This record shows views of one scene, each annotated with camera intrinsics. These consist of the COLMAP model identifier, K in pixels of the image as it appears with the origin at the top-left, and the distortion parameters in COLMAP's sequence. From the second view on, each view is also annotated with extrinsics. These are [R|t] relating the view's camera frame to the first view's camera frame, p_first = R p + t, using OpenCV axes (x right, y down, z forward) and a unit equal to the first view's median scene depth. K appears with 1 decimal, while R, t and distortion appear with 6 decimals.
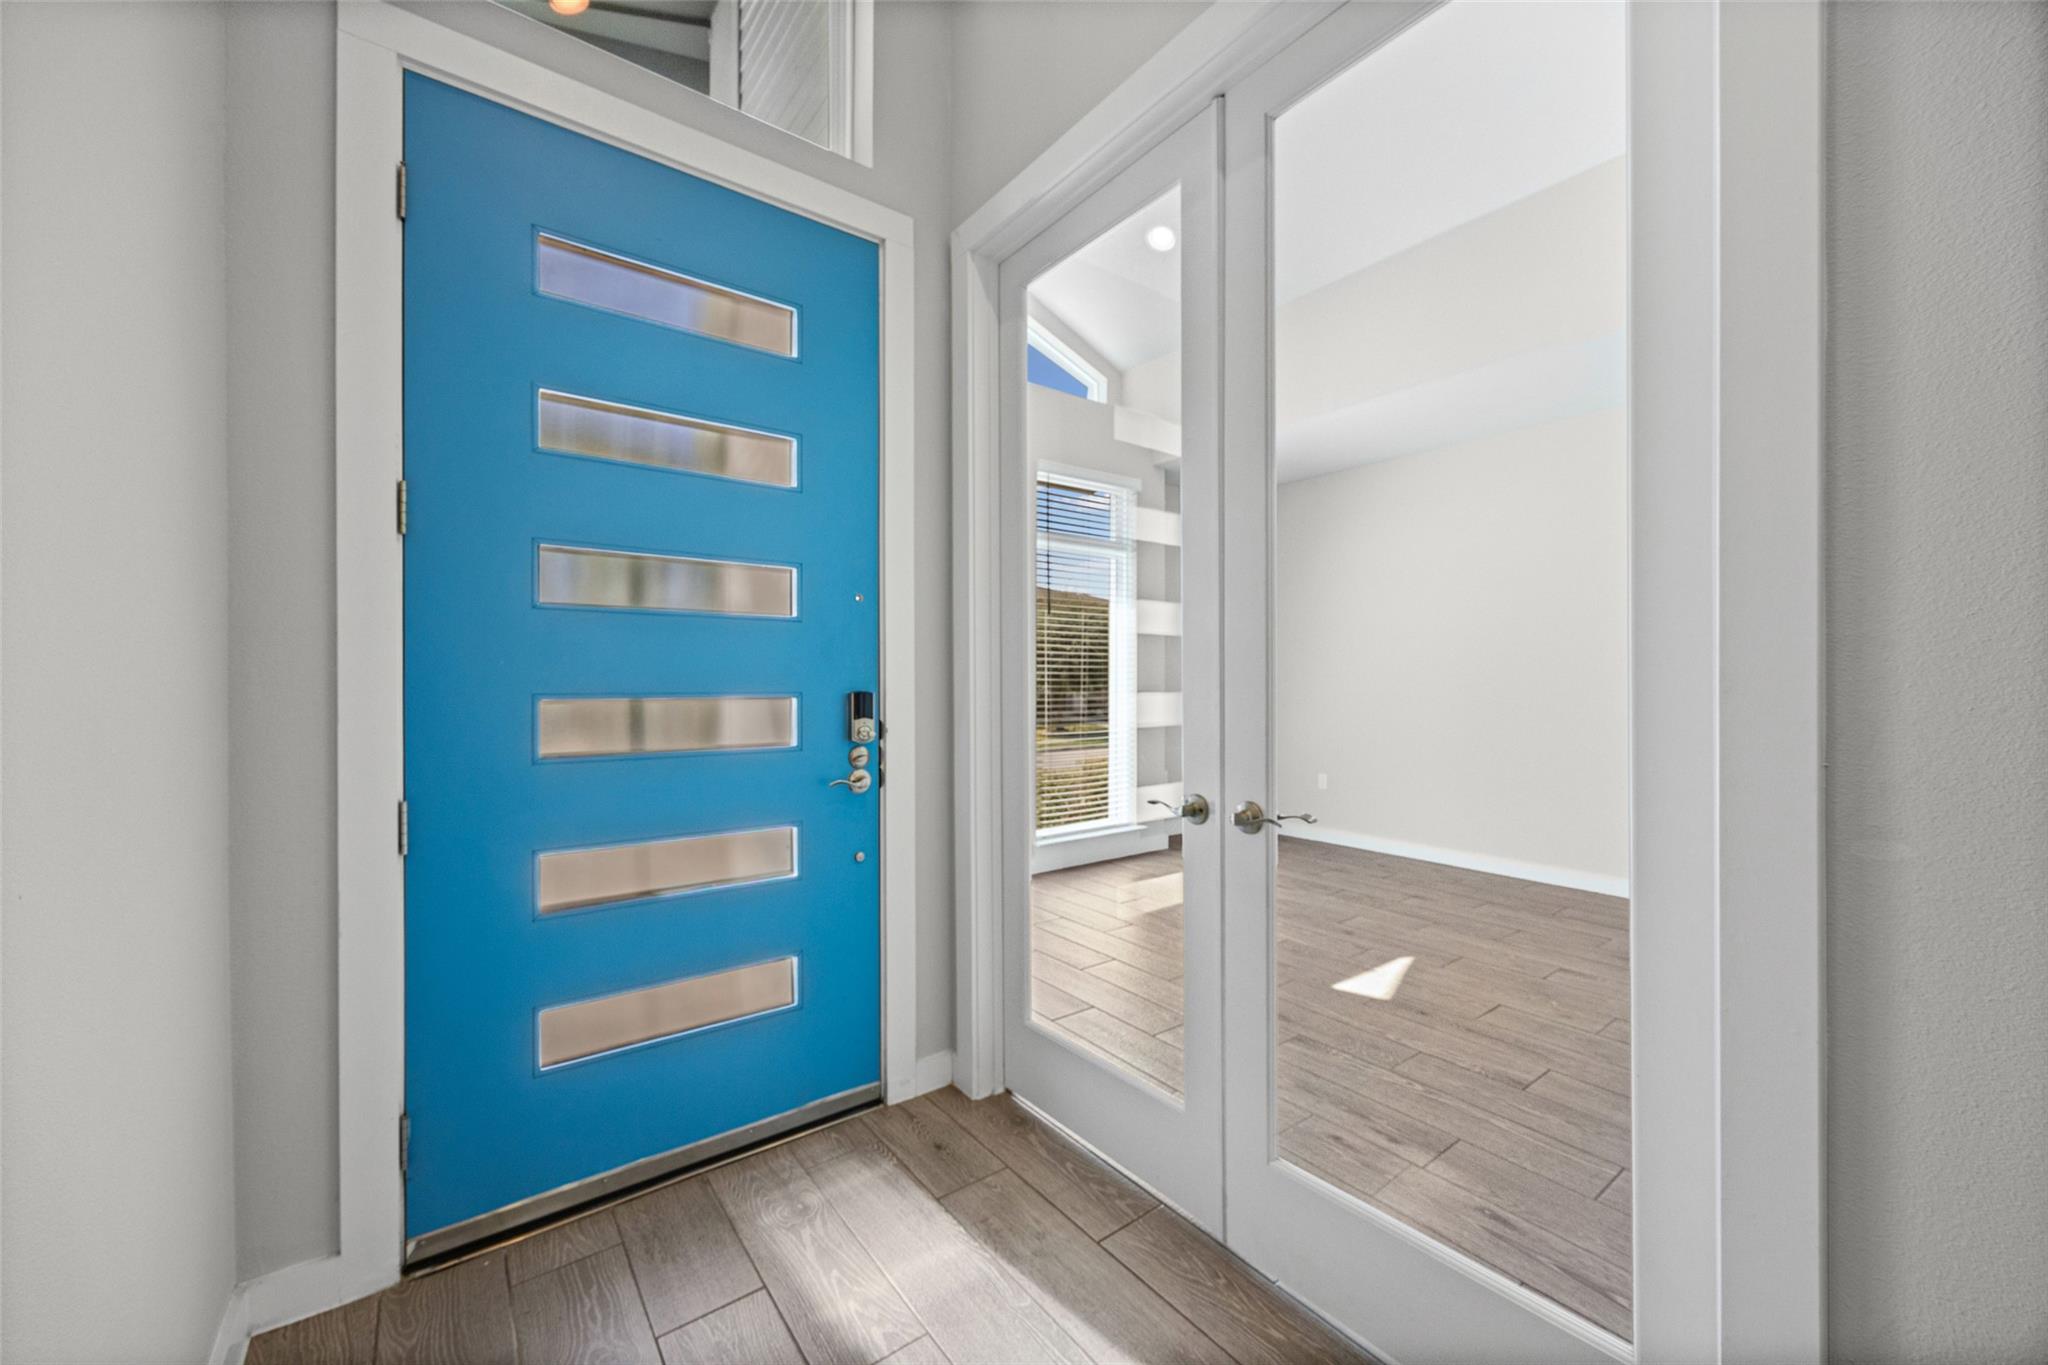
lens RADIAL K [[771.4, 0, 1024.9], [0, 771.4, 673.8], [0, 0, 1]] dist [-0.000633, 0.000025]
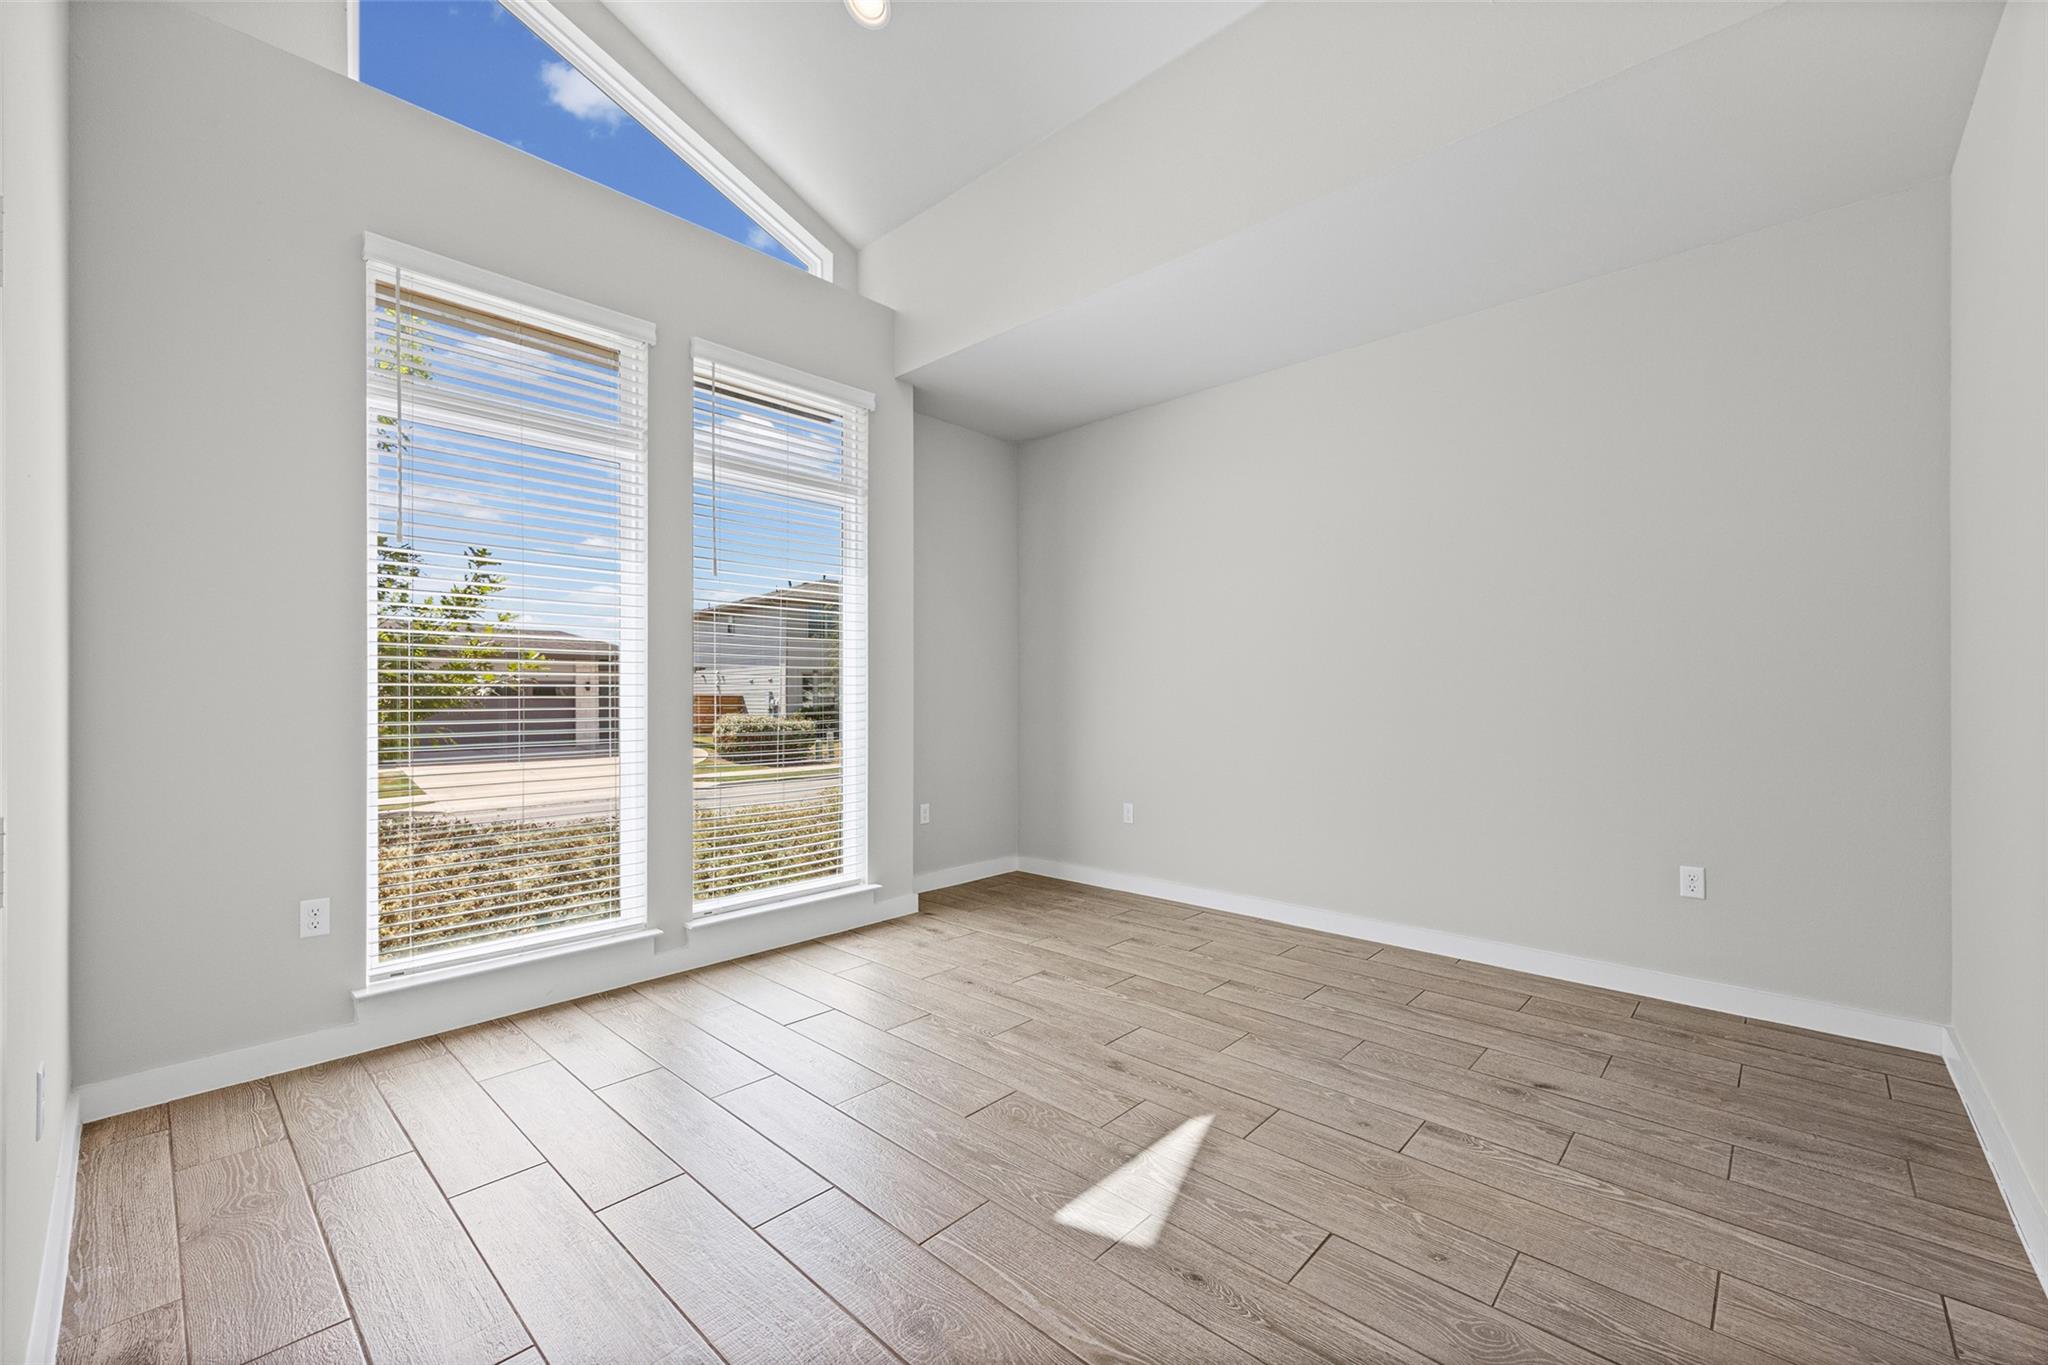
lens RADIAL K [[829.1, 0, 1024.0], [0, 829.1, 682.5], [0, 0, 1]] dist [0.010614, 0.000120]
pose [[0.983807, 0.001732, 0.179225, 0.187173], [-0.000346, 0.999970, -0.007765, 0.022613], [-0.179233, 0.007577, 0.983777, 0.287549]]
